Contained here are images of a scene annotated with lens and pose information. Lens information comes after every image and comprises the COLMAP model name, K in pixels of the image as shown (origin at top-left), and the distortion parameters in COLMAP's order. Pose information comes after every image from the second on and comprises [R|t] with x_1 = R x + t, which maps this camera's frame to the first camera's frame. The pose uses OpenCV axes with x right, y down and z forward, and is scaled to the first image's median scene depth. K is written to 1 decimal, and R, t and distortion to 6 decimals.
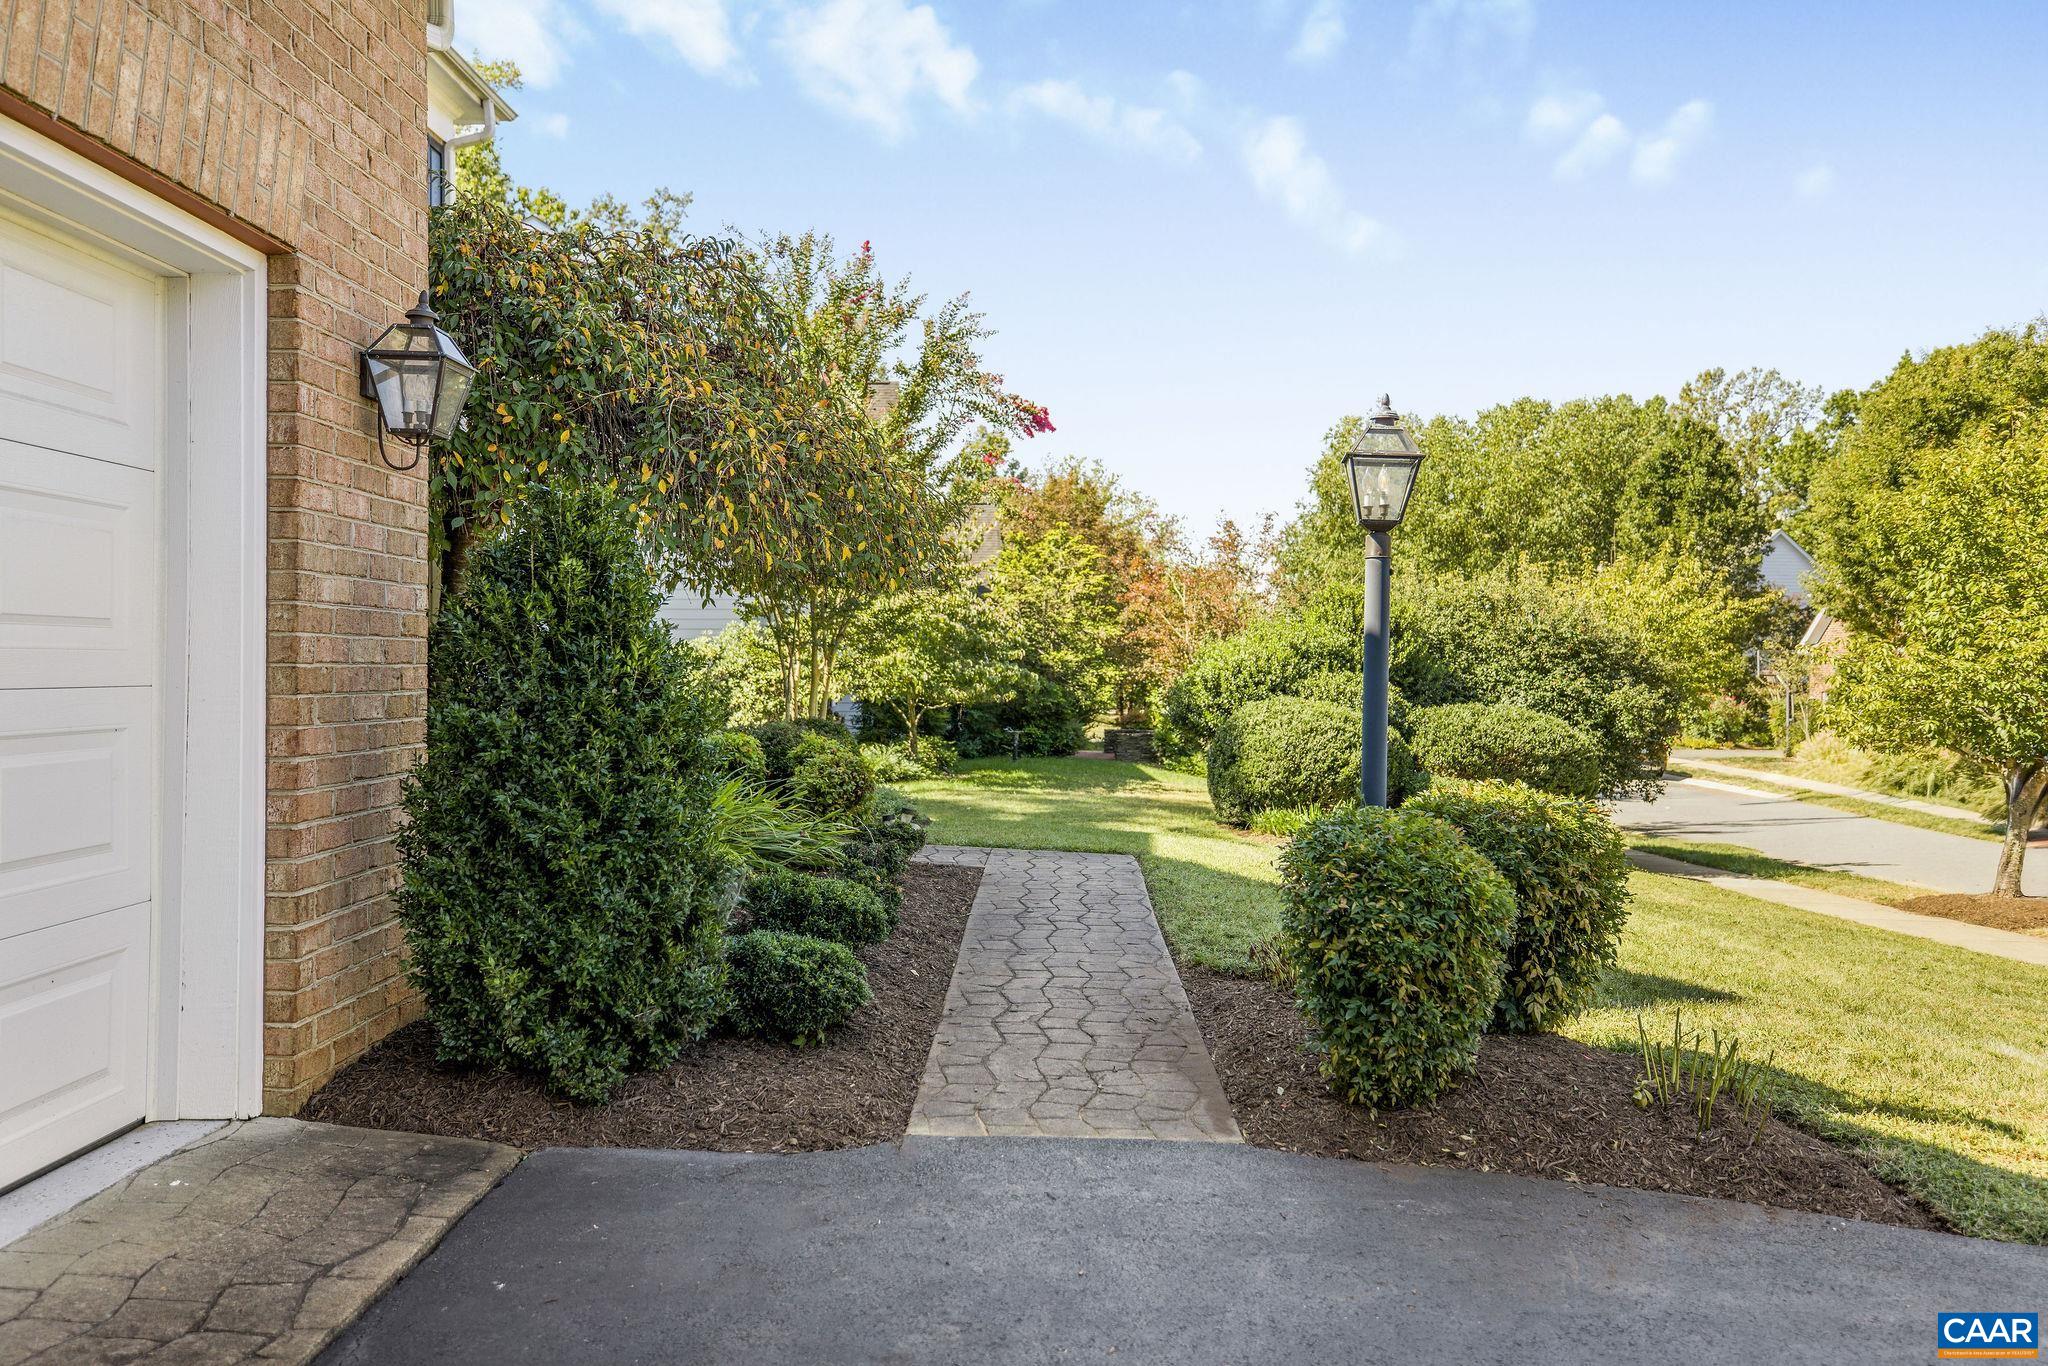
lens RADIAL K [[1472.2, 0, 1025.1], [0, 1472.2, 677.2], [0, 0, 1]] dist [0.002109, 0.000515]
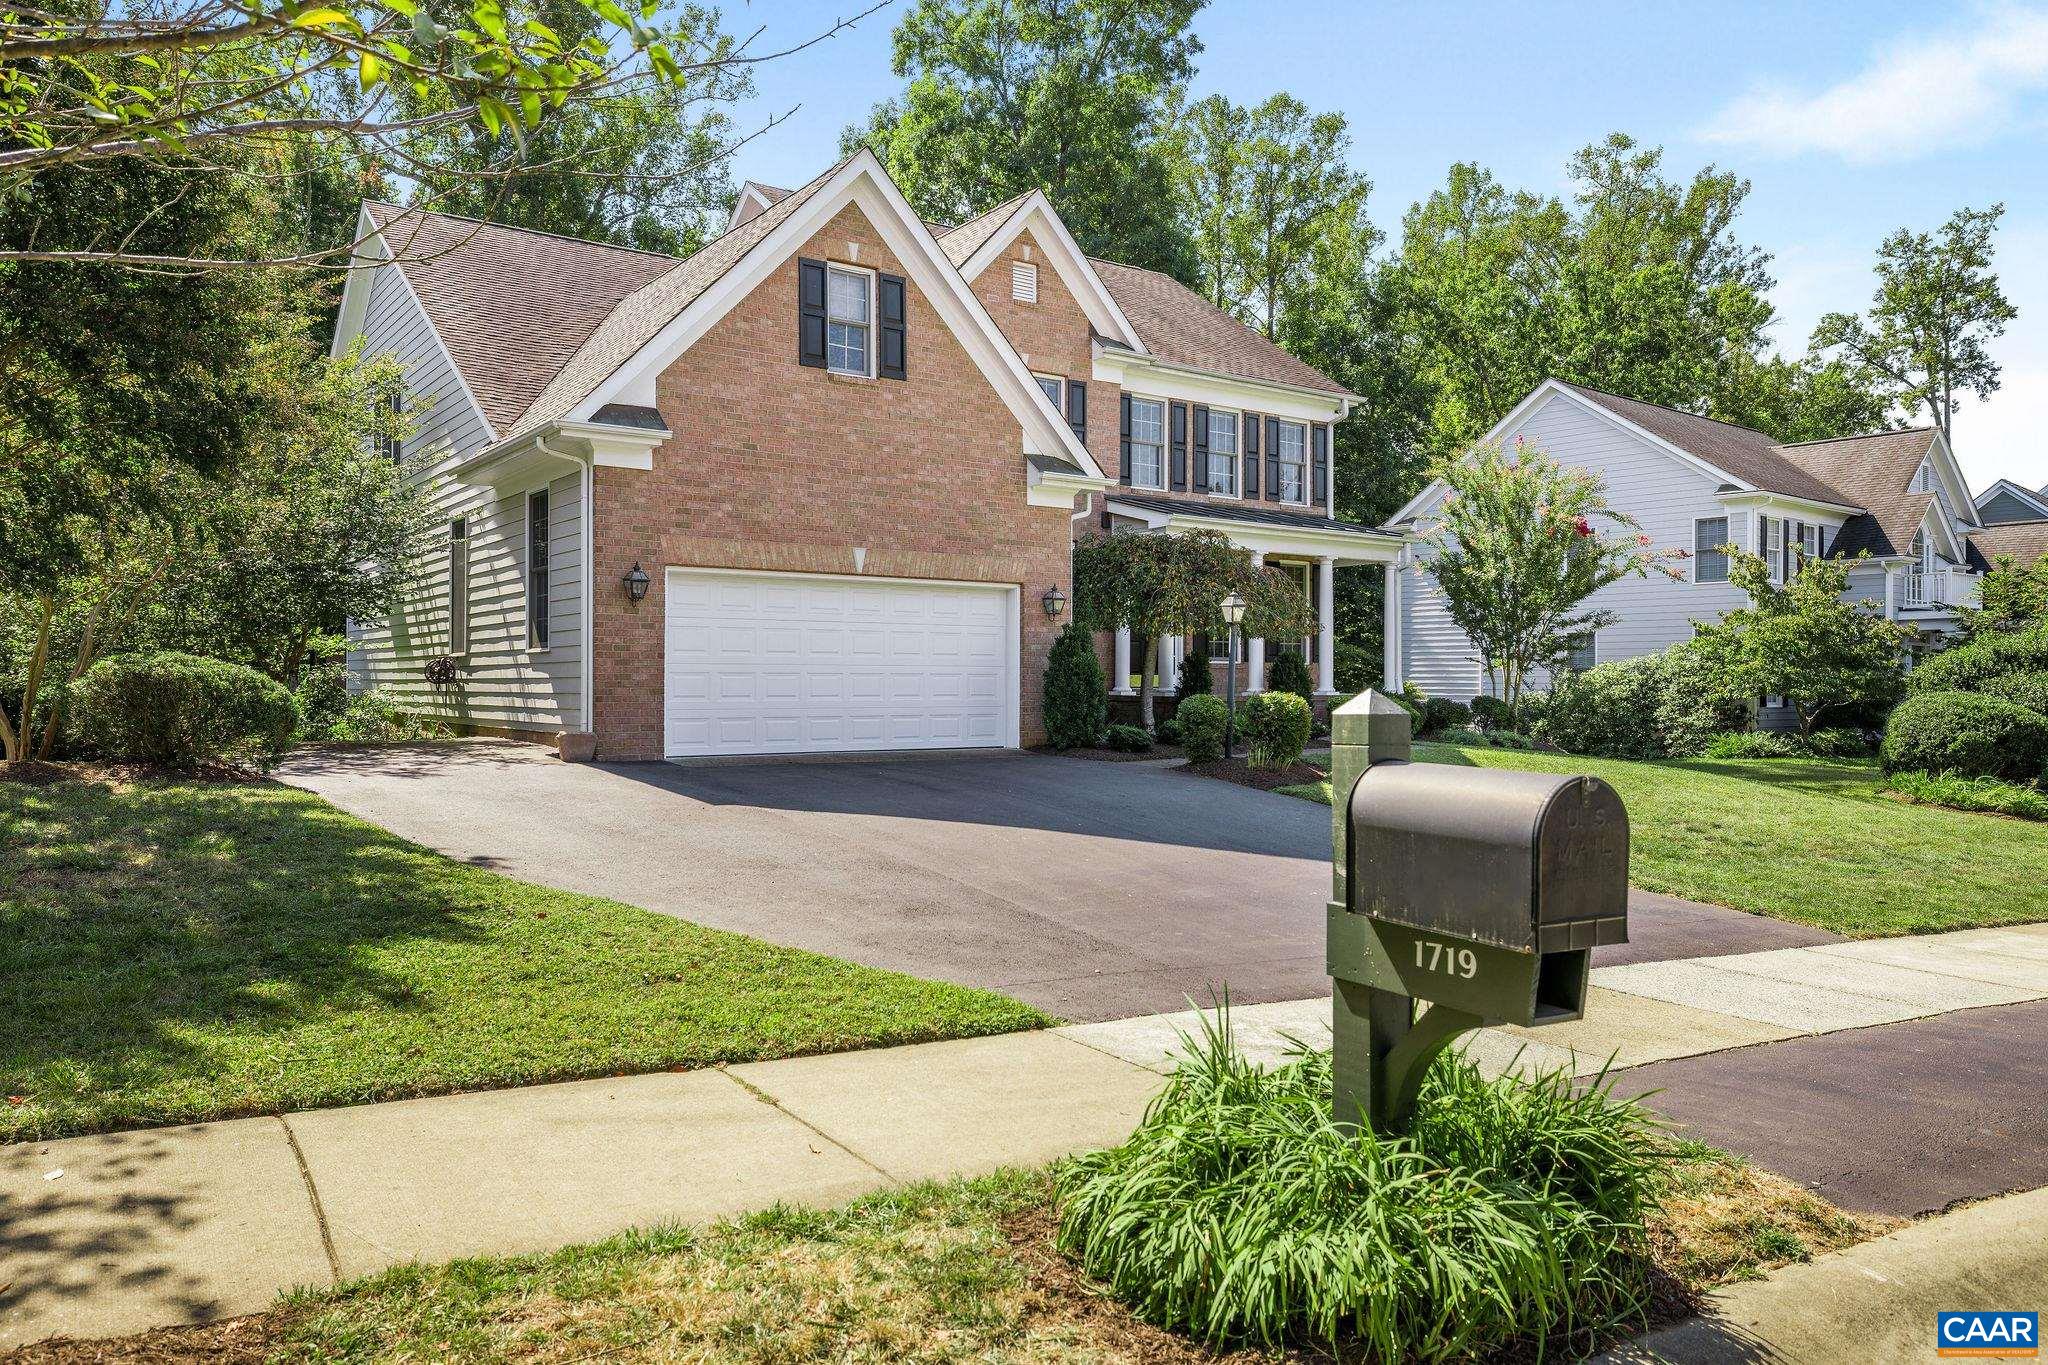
lens RADIAL K [[1397.1, 0, 1019.7], [0, 1397.1, 673.7], [0, 0, 1]] dist [-0.097601, 0.000884]
pose [[0.592540, -0.008097, -0.805500, 0.616737], [-0.004895, 0.999895, -0.013652, 0.017417], [0.805526, 0.012032, 0.592438, -0.345371]]
